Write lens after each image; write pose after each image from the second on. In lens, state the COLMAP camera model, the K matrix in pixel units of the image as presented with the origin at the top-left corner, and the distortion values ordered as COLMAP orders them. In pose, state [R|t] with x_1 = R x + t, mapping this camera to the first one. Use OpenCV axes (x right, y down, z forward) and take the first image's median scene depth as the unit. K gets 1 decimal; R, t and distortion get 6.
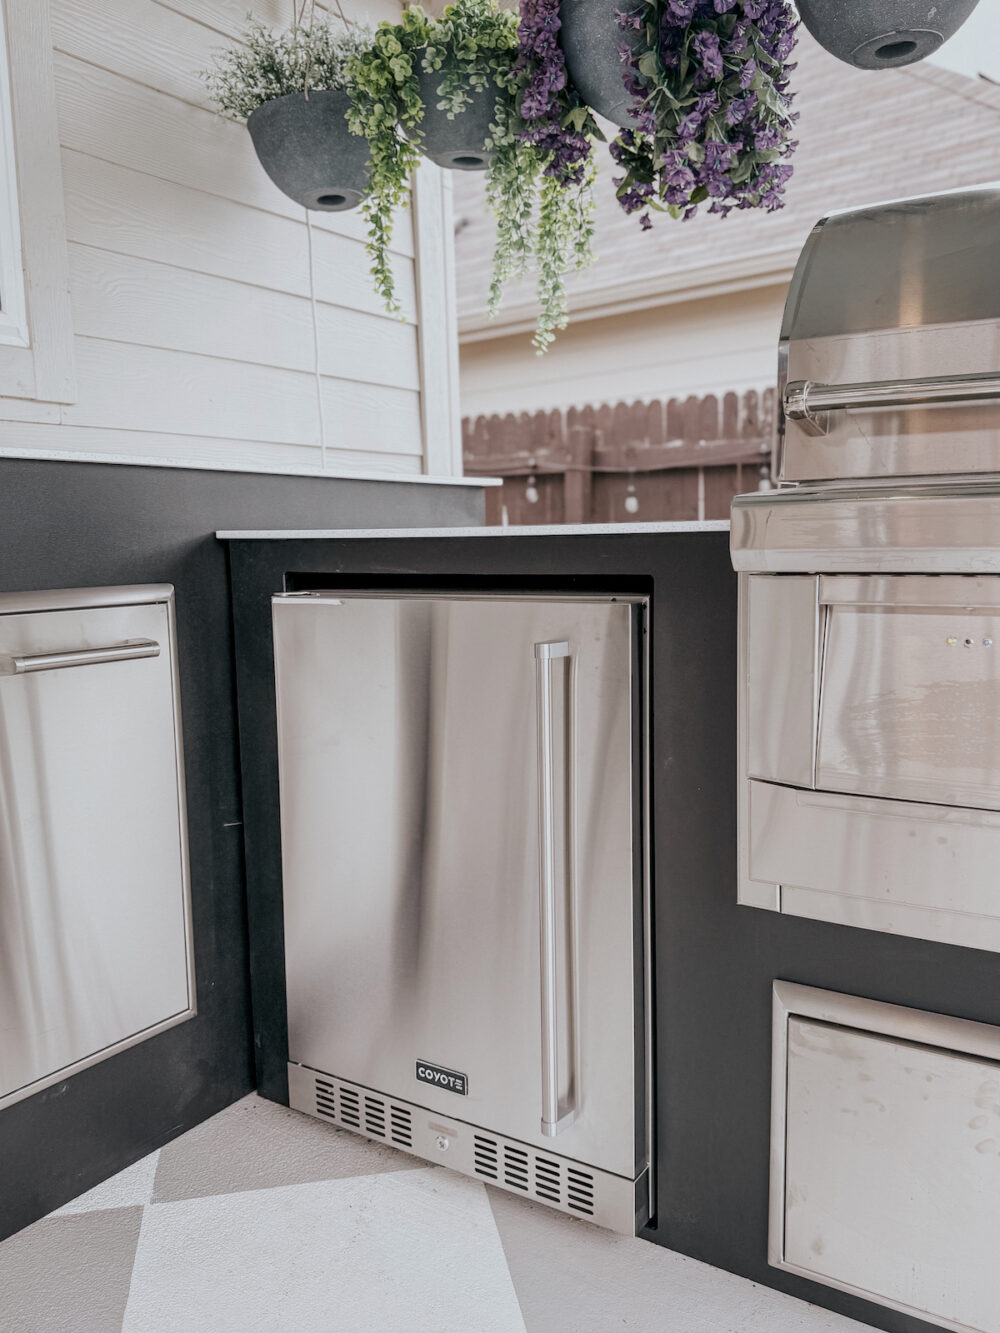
lens RADIAL K [[1015.8, 0, 519.0], [0, 1015.8, 681.4], [0, 0, 1]] dist [0.000841, -0.046280]
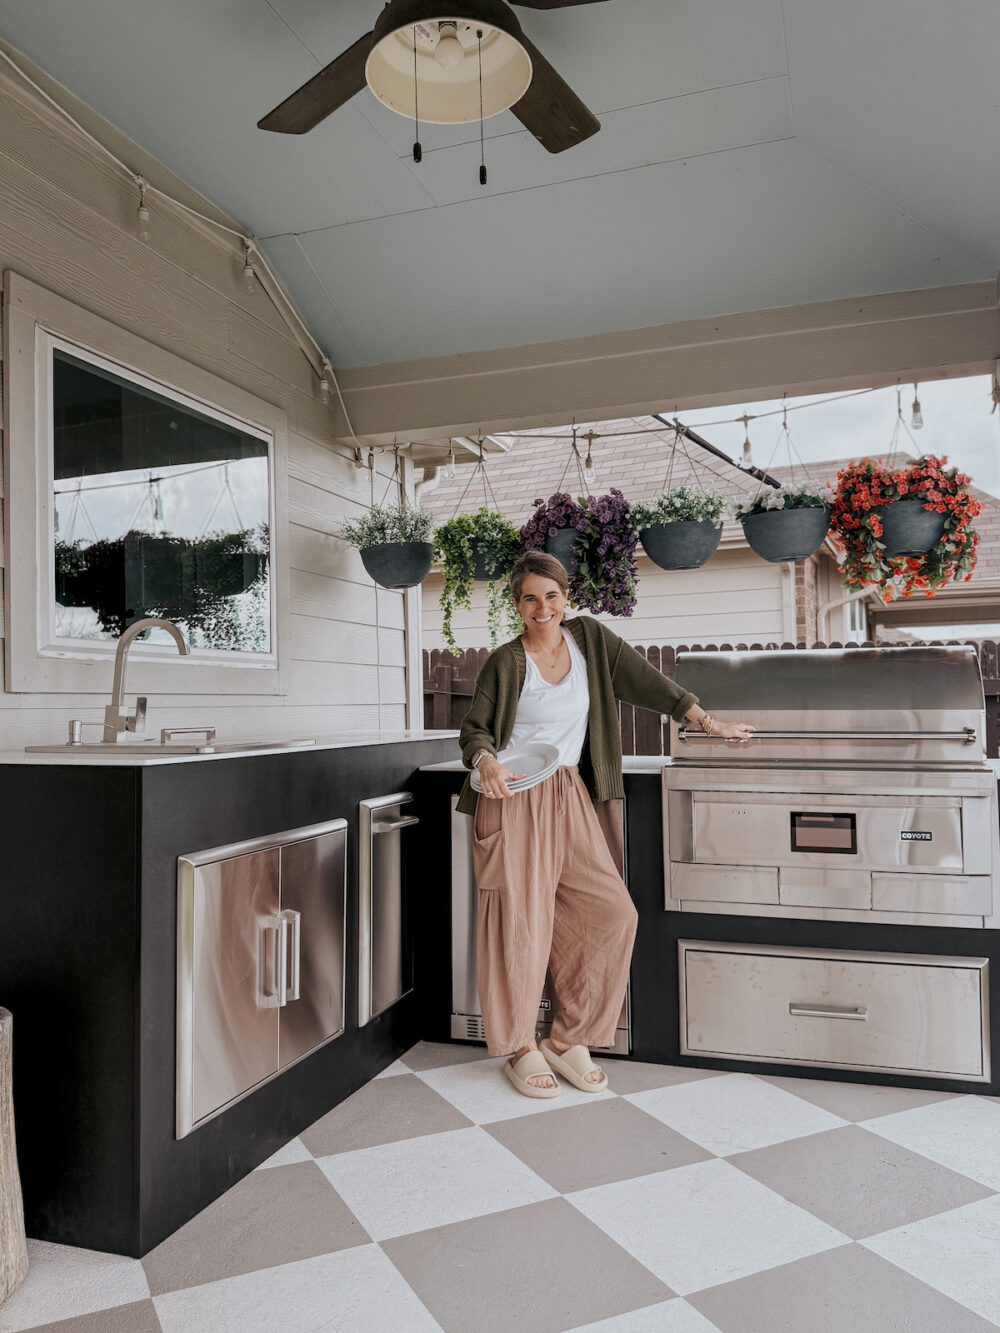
lens RADIAL K [[996.2, 0, 491.6], [0, 996.2, 663.0], [0, 0, 1]] dist [0.002360, -0.000236]
pose [[0.969102, 0.020508, 0.245806, -0.899049], [0.025082, 0.983178, -0.180918, 0.033886], [-0.245381, 0.181494, 0.952286, -1.552726]]
